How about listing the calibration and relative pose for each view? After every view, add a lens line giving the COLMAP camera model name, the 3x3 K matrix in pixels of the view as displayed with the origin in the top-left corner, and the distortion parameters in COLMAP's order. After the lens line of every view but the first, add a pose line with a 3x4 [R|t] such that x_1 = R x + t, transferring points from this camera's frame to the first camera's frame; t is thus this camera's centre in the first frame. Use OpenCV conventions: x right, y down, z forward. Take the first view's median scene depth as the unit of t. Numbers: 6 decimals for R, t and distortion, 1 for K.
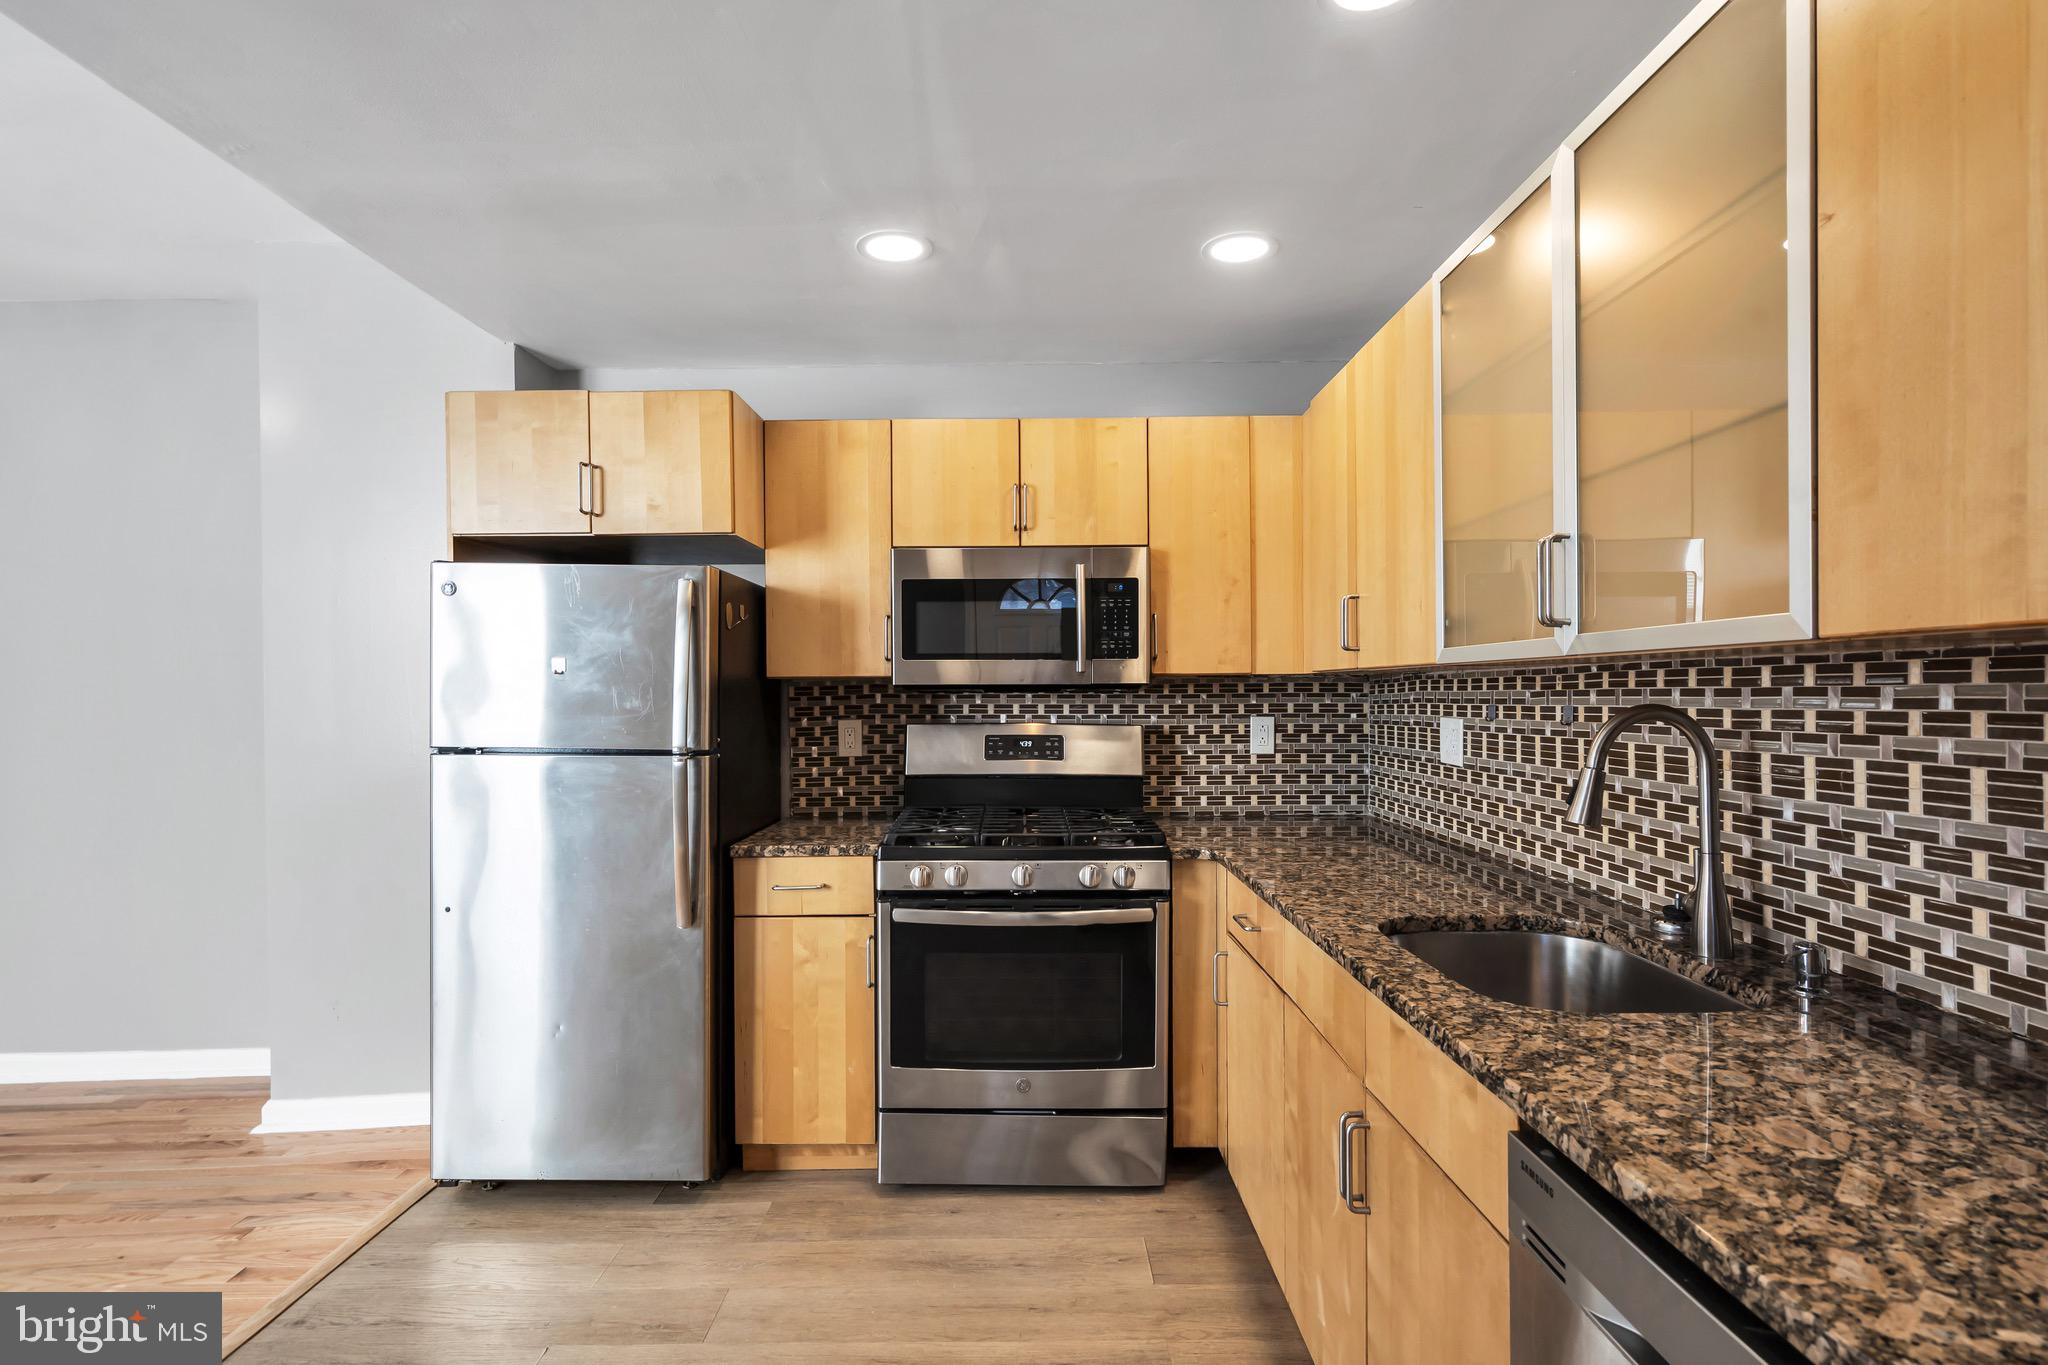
lens RADIAL K [[974.3, 0, 1029.1], [0, 974.3, 700.1], [0, 0, 1]] dist [-0.000750, 0.000494]
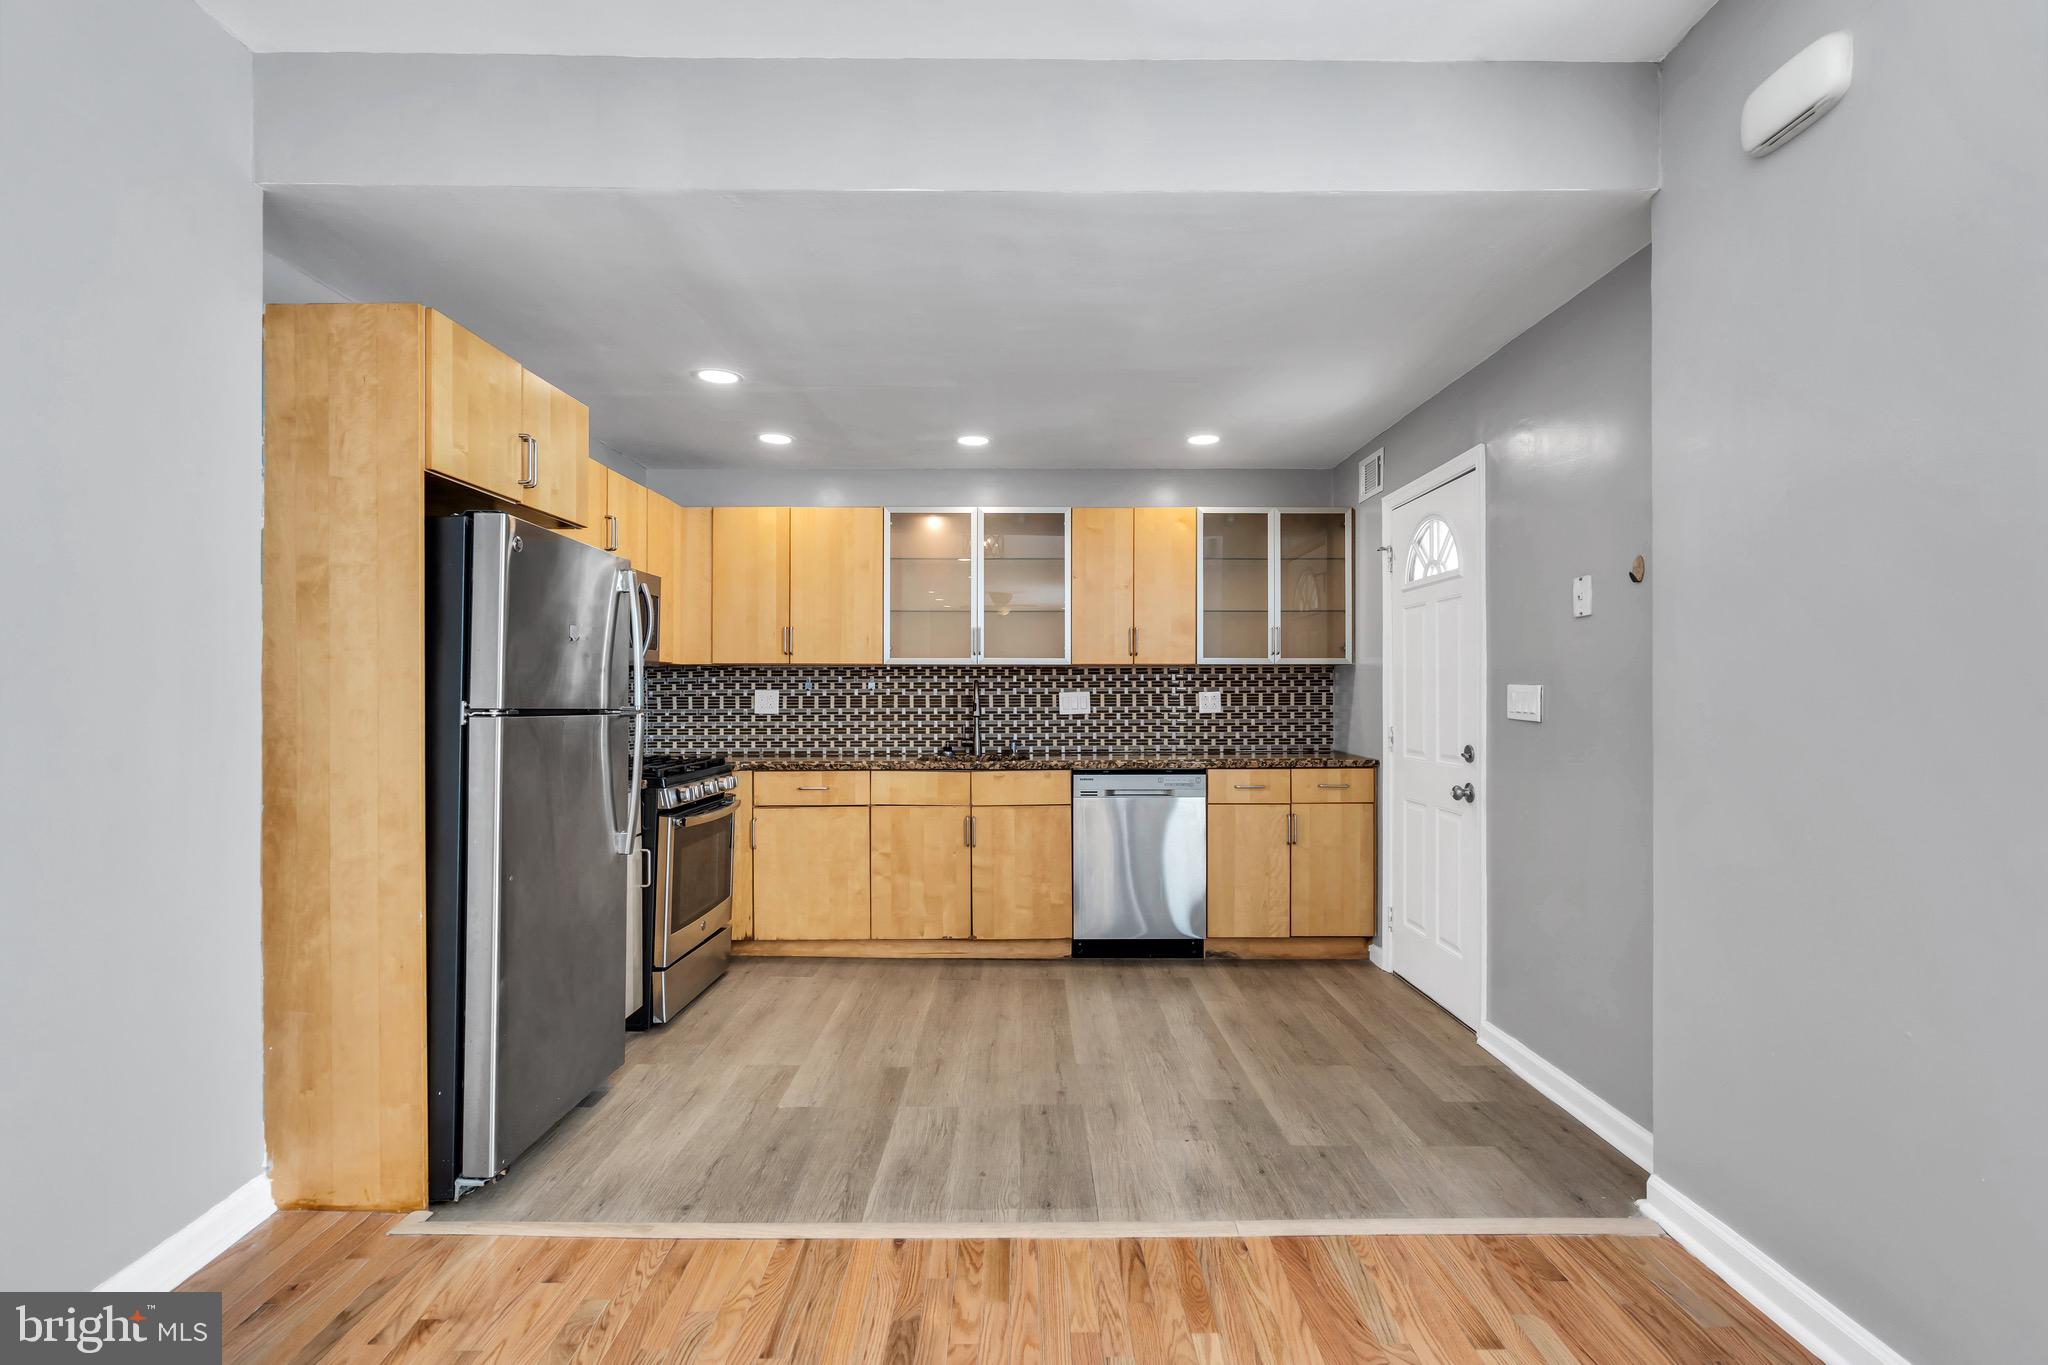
lens RADIAL K [[926.7, 0, 1027.4], [0, 926.7, 685.1], [0, 0, 1]] dist [-0.003607, 0.000607]
pose [[0.002934, 0.015042, 0.999883, -1.373579], [0.007549, 0.999858, -0.015063, 0.038660], [-0.999967, 0.007592, 0.002820, 0.447238]]
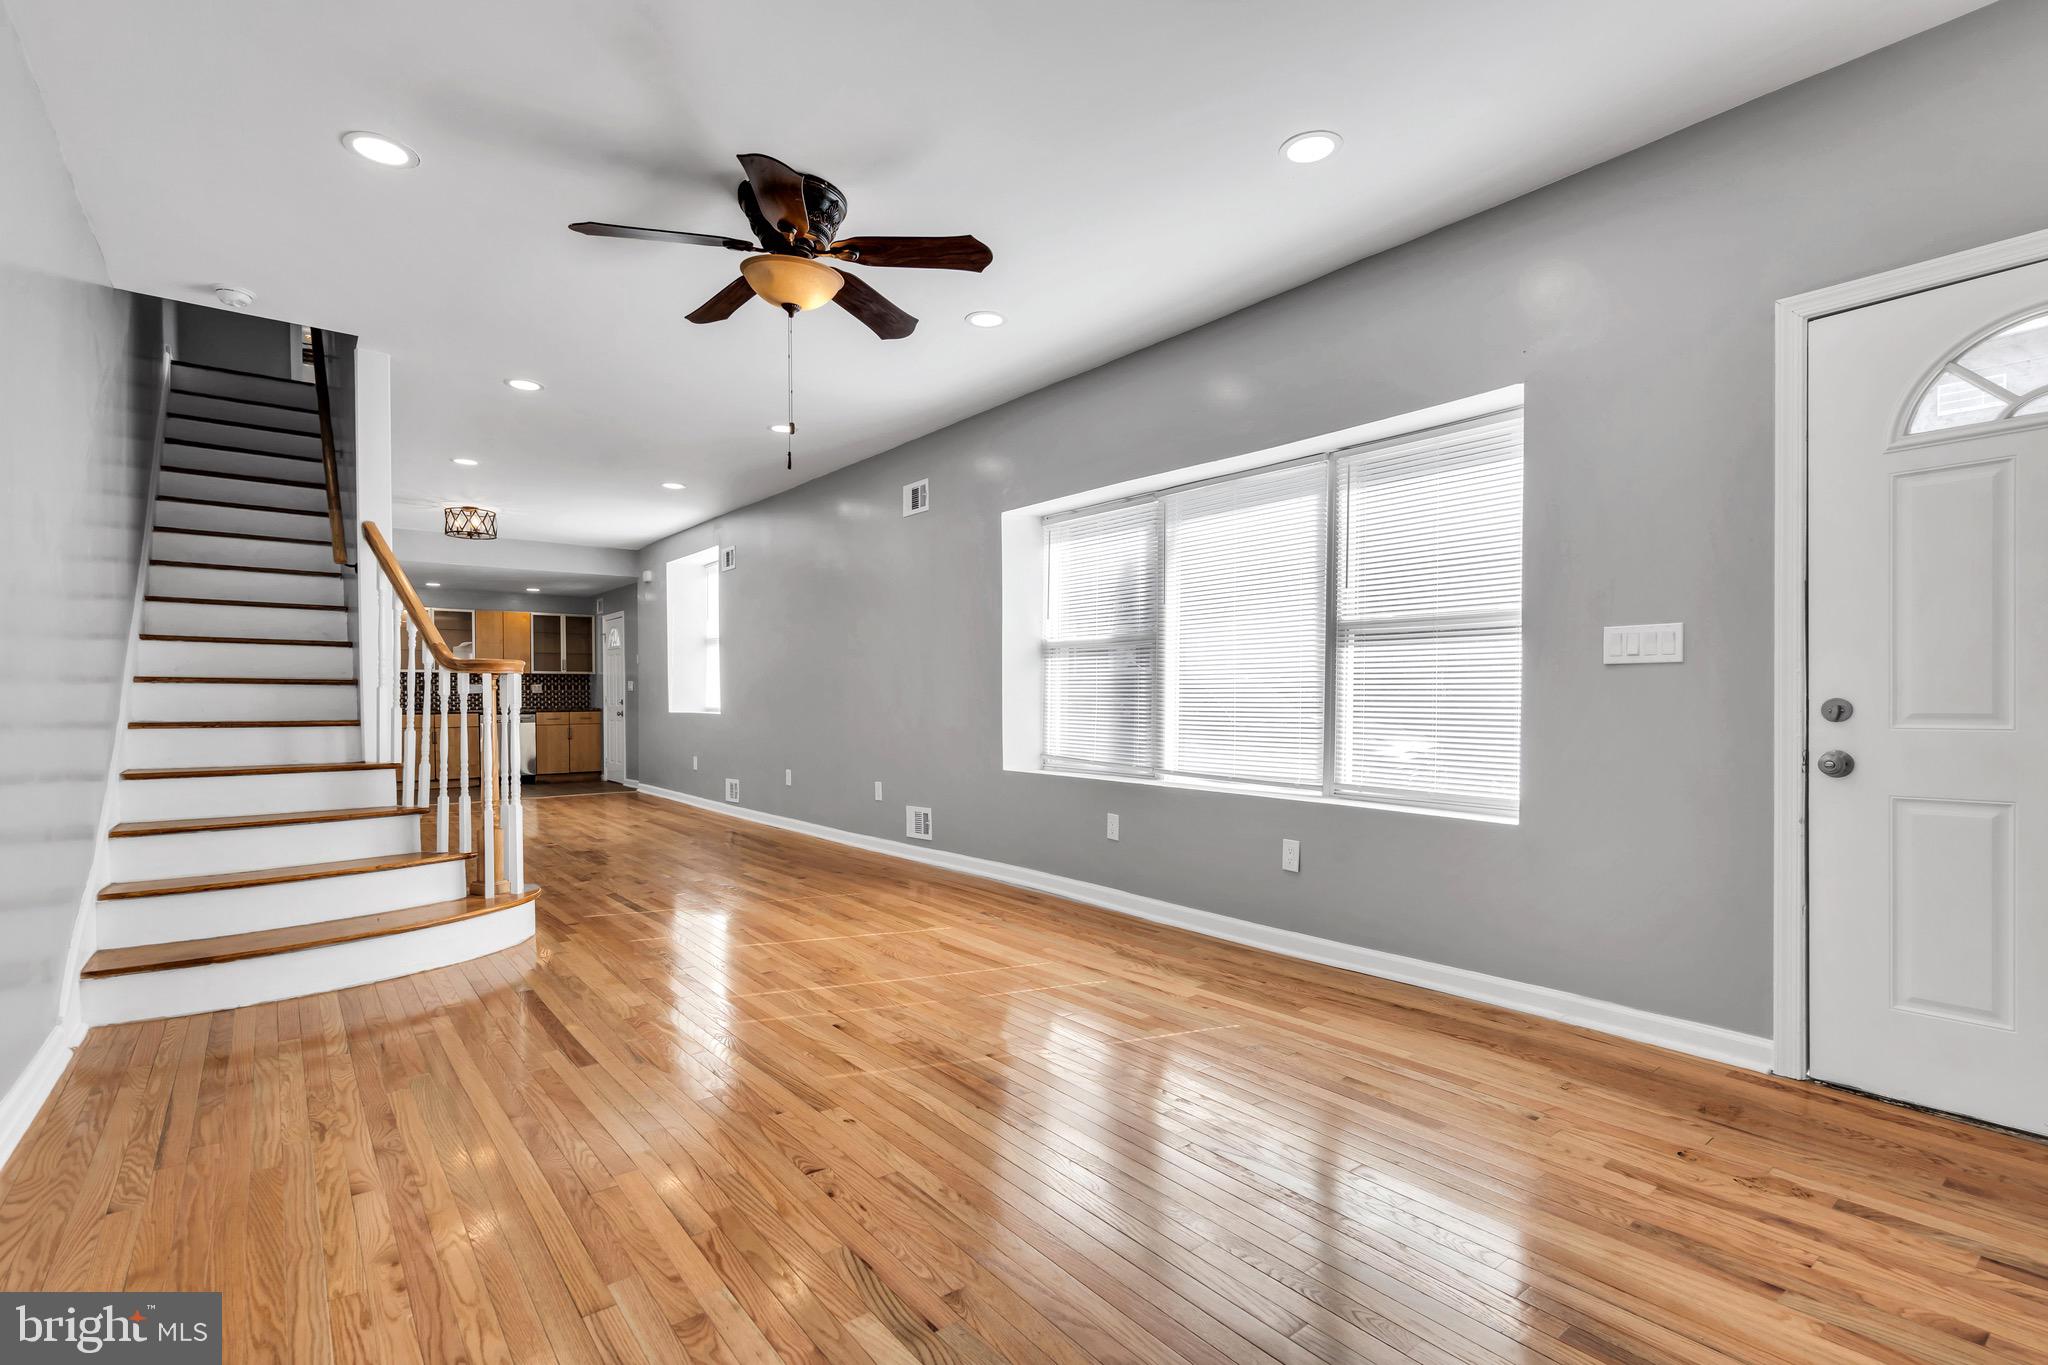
lens RADIAL K [[974.3, 0, 1029.1], [0, 974.3, 700.1], [0, 0, 1]] dist [-0.000750, 0.000494]
pose [[-0.608744, 0.006309, 0.793342, -4.713504], [0.016568, 0.999851, 0.004762, 0.118567], [-0.793194, 0.016044, -0.608758, 1.068999]]
